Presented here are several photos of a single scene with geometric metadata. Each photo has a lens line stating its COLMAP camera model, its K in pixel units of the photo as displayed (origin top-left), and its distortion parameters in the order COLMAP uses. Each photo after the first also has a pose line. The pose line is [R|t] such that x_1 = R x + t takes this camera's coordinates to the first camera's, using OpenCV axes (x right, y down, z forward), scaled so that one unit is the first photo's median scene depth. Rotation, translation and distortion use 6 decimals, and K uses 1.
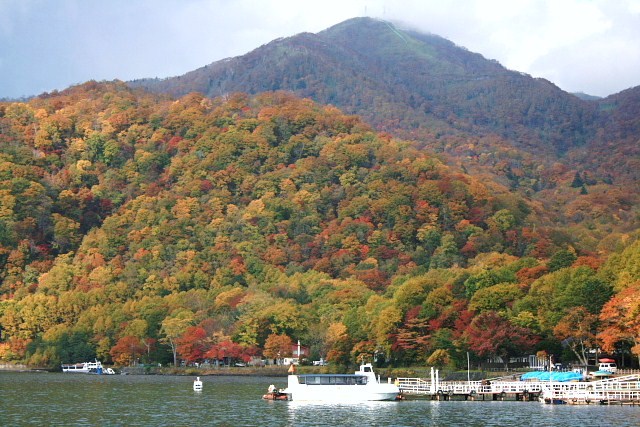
lens RADIAL K [[1634.5, 0, 316.9], [0, 1634.5, 218.4], [0, 0, 1]] dist [0.155368, 0.000000]
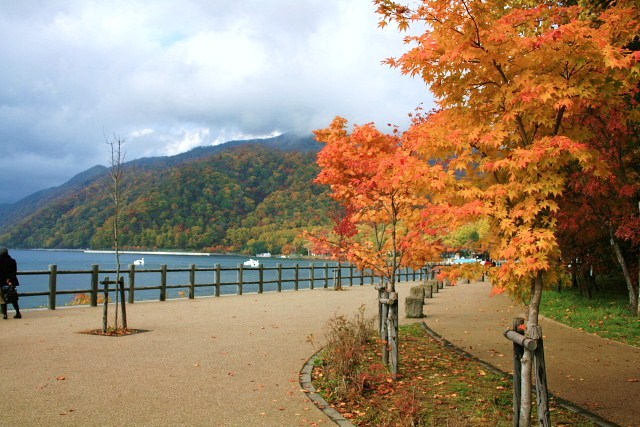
lens RADIAL K [[708.3, 0, 319.7], [0, 708.3, 213.1], [0, 0, 1]] dist [-0.077251, 0.000000]
pose [[0.999715, 0.015542, 0.018103, -0.061844], [-0.016082, 0.999419, 0.030047, -0.013460], [-0.017626, -0.030329, 0.999385, -0.148600]]
